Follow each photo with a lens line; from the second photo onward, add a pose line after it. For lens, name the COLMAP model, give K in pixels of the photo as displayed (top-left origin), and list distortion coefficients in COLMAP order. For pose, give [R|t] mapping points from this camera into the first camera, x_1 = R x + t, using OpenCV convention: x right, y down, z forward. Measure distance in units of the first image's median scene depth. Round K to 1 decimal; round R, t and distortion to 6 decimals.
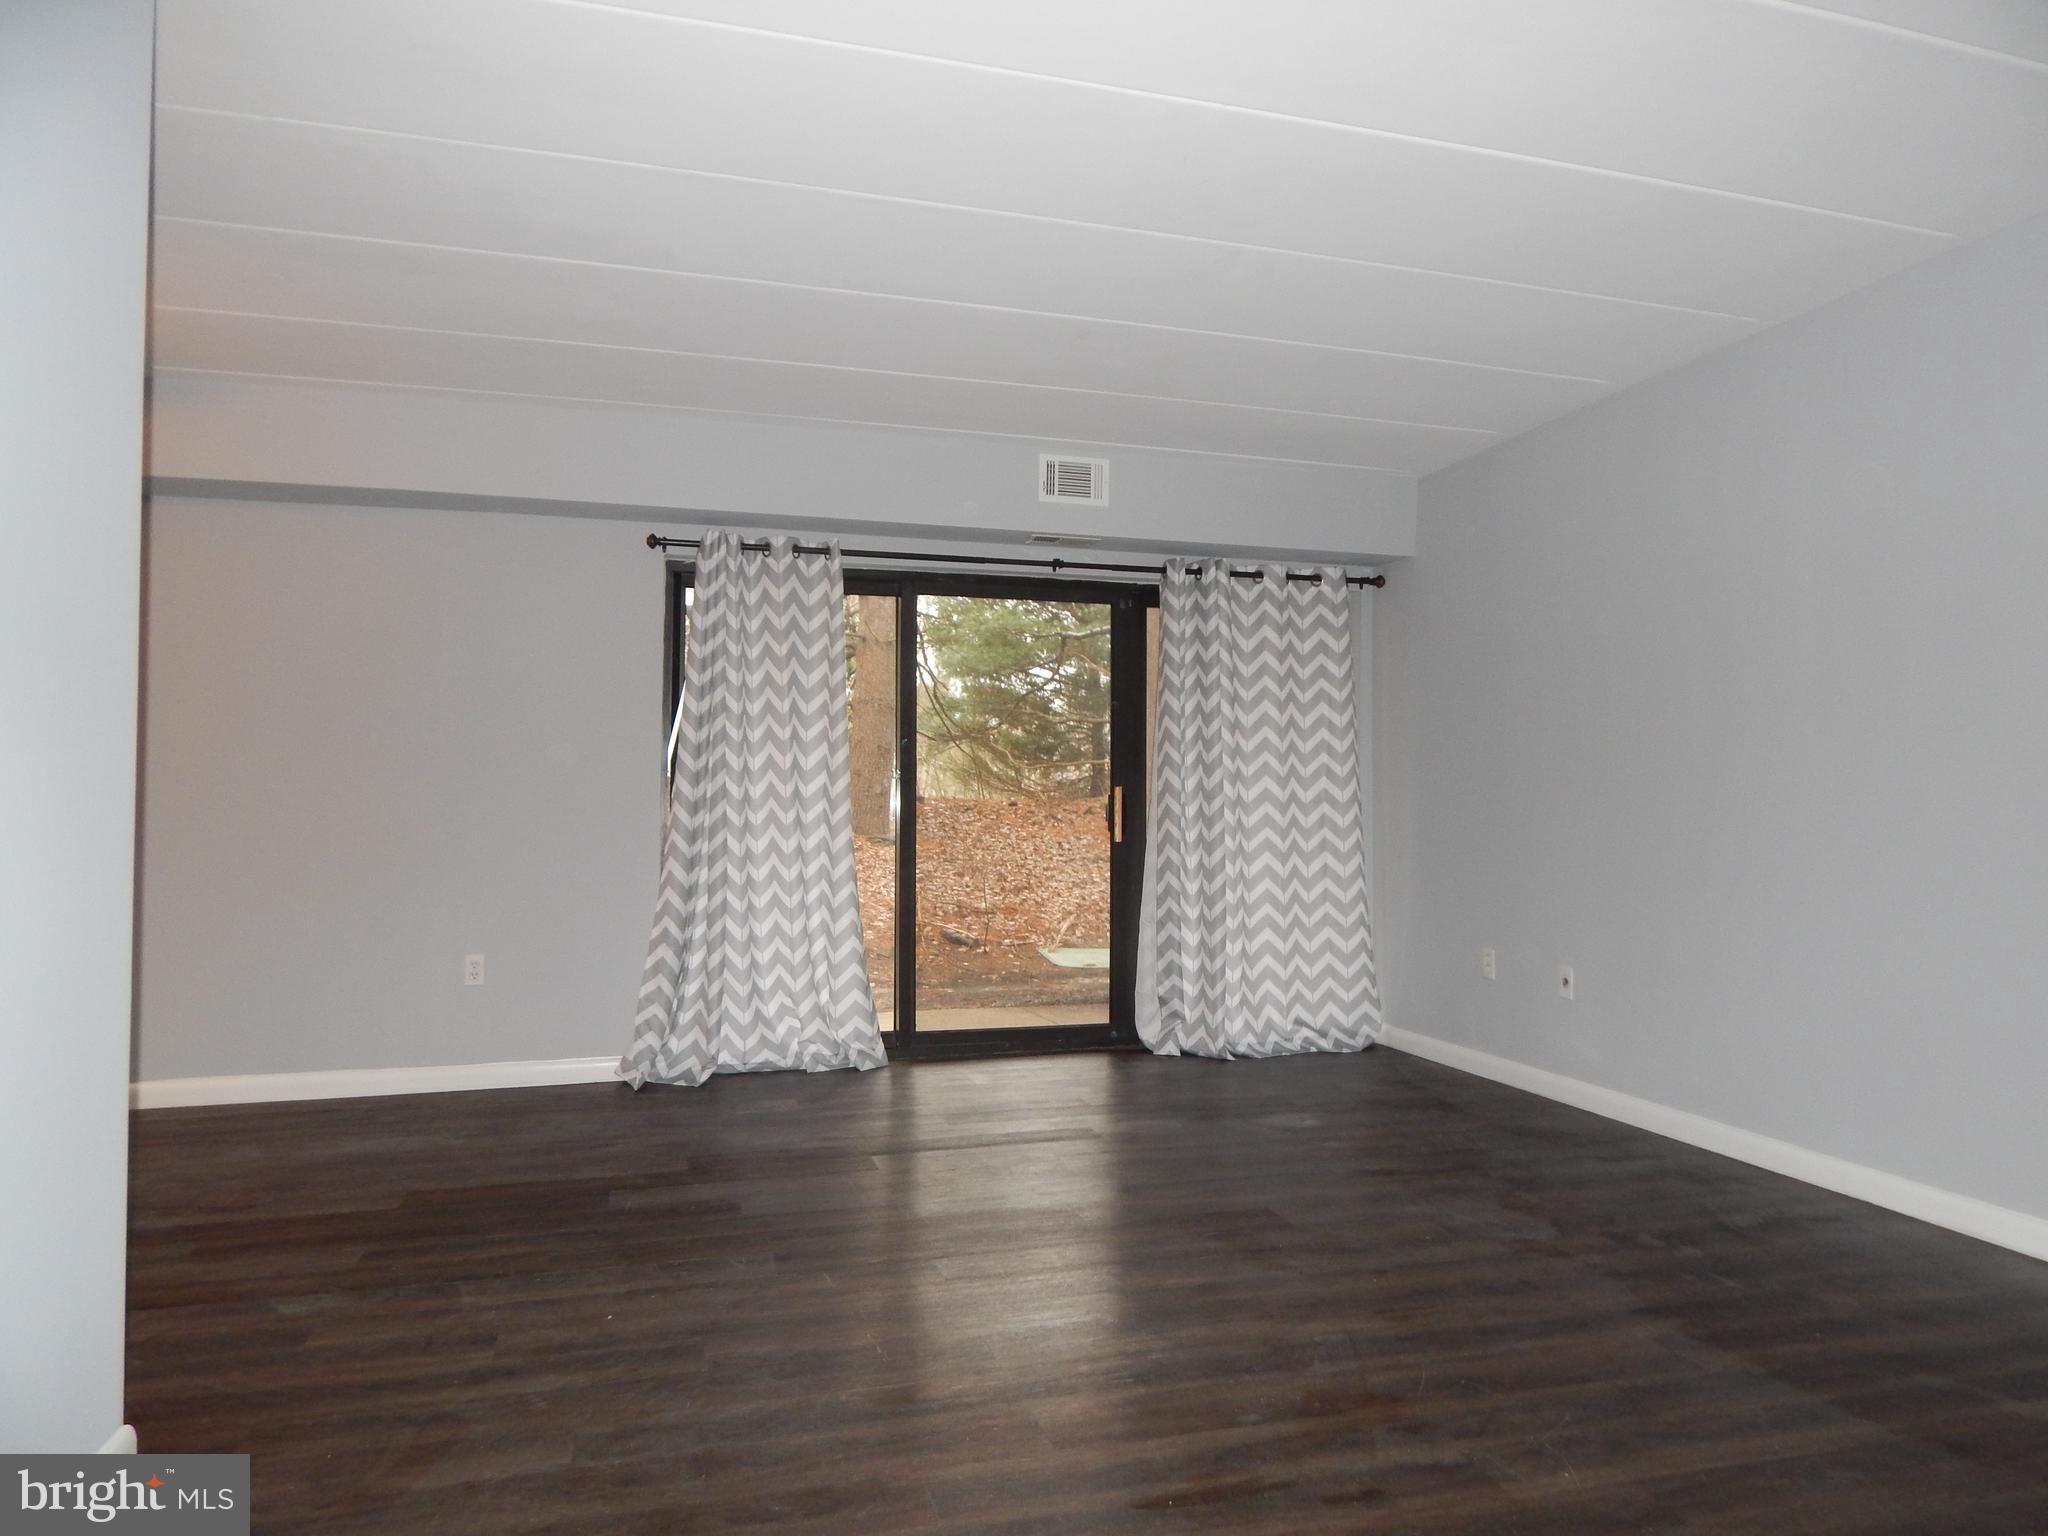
lens RADIAL K [[1369.9, 0, 1028.9], [0, 1369.9, 745.2], [0, 0, 1]] dist [0.008319, -0.002866]
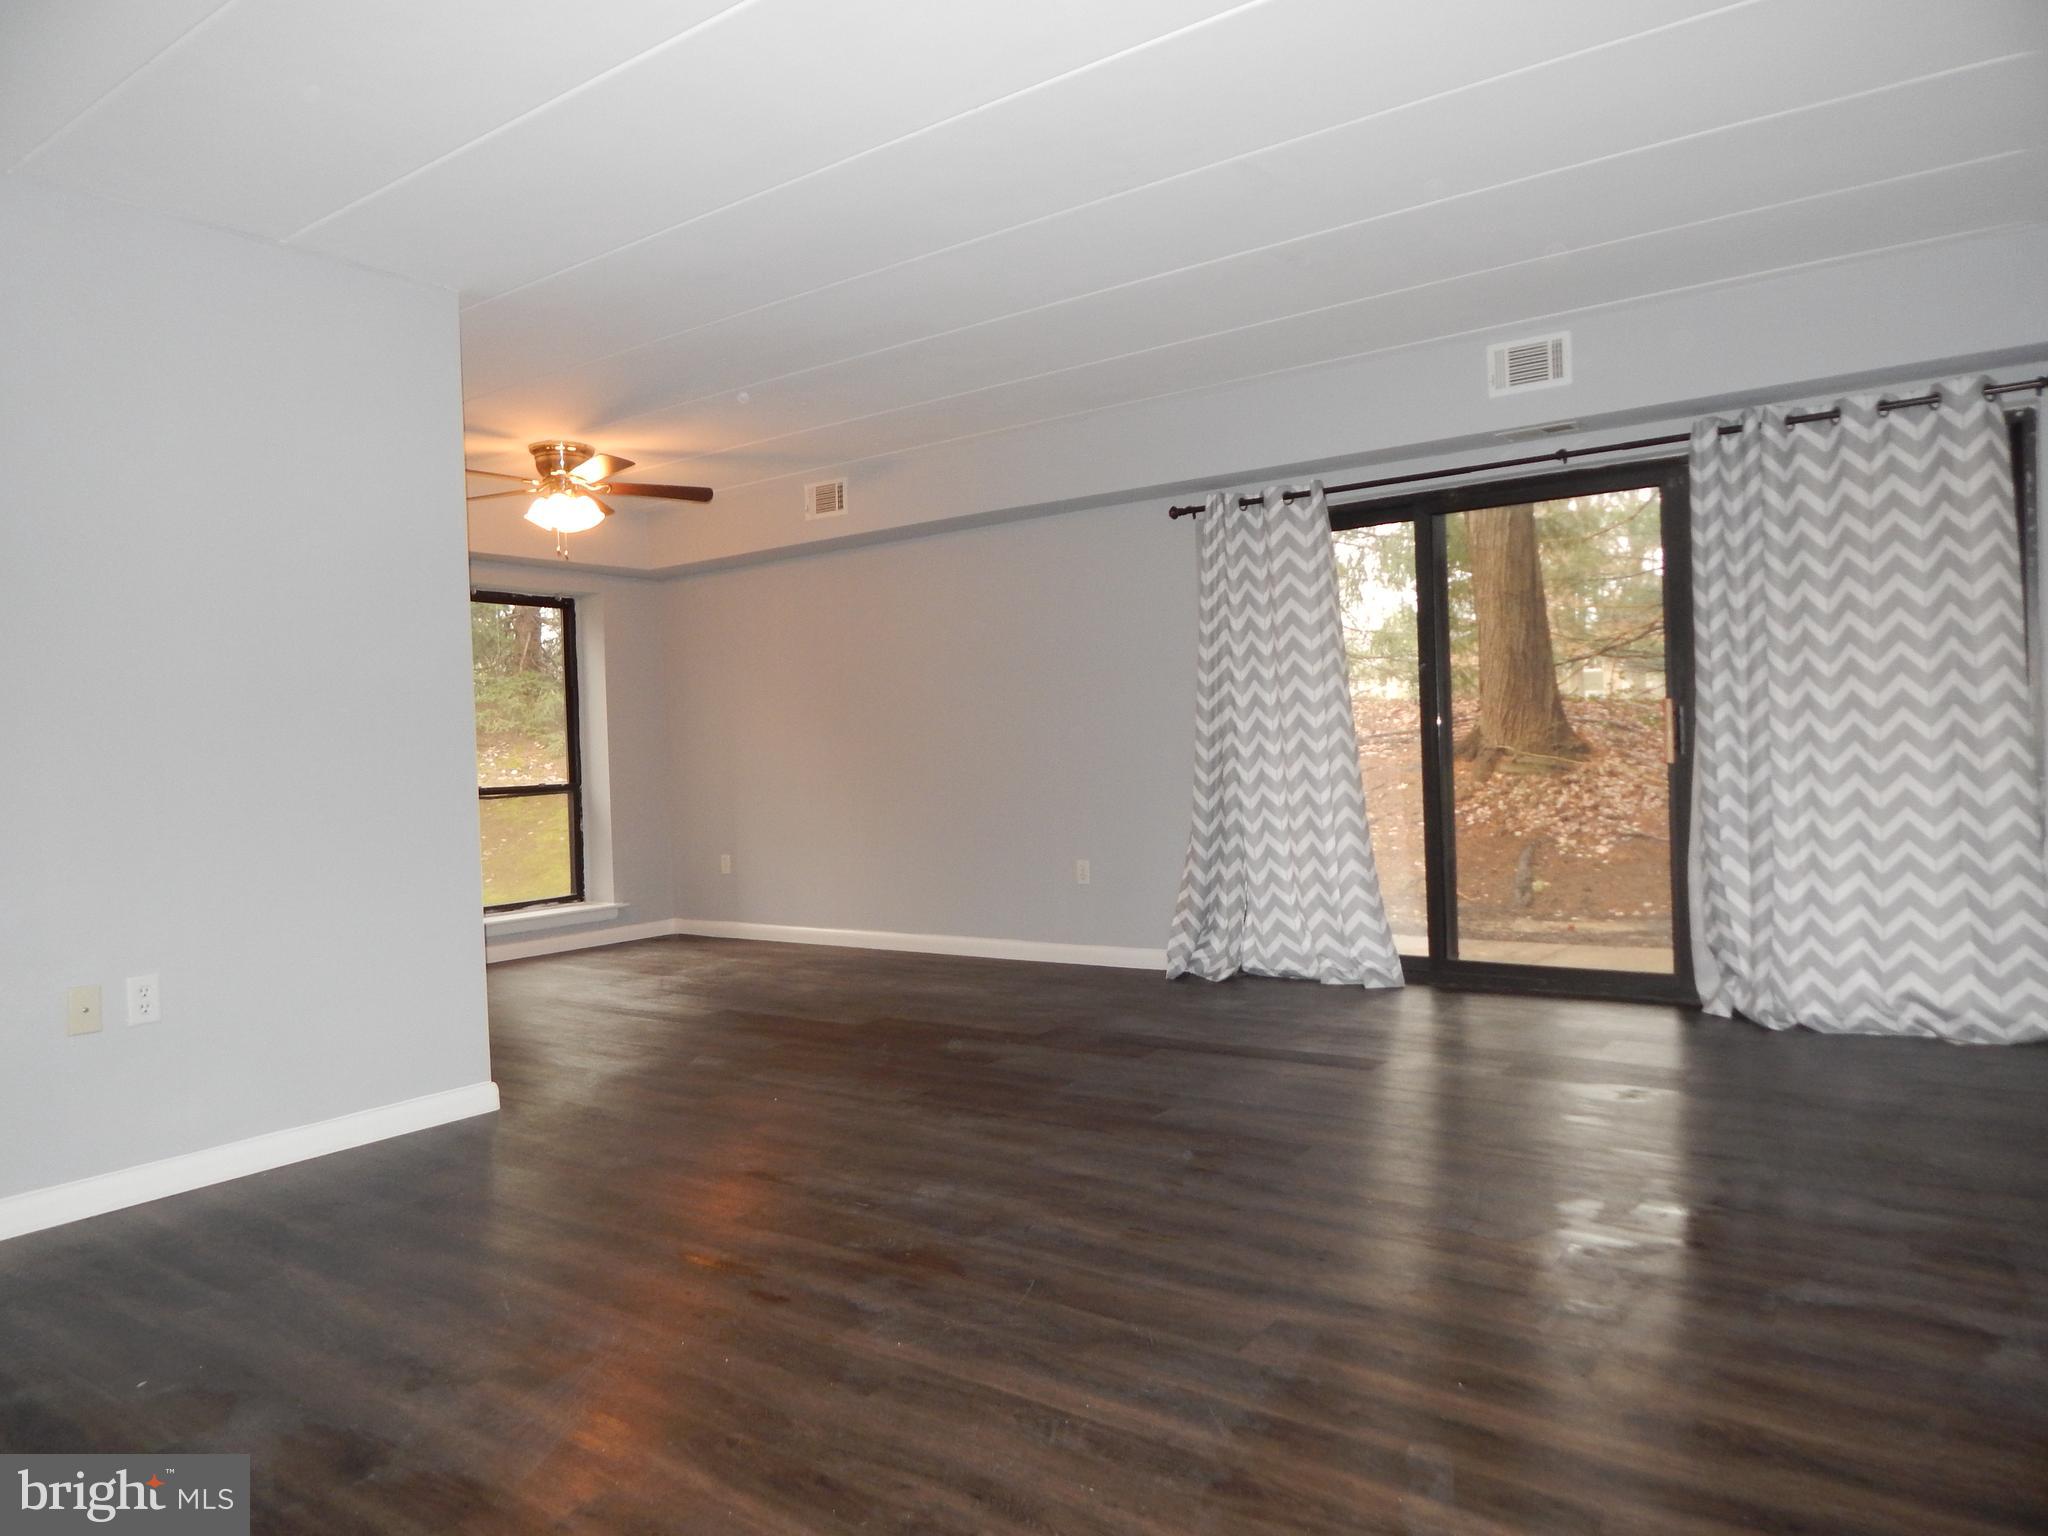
lens RADIAL K [[1369.9, 0, 1028.9], [0, 1369.9, 745.2], [0, 0, 1]] dist [0.008319, -0.002866]
pose [[0.612154, -0.026061, -0.790309, 0.551269], [0.074303, 0.996930, 0.024678, 0.009239], [0.787240, -0.073829, 0.612211, 0.175667]]
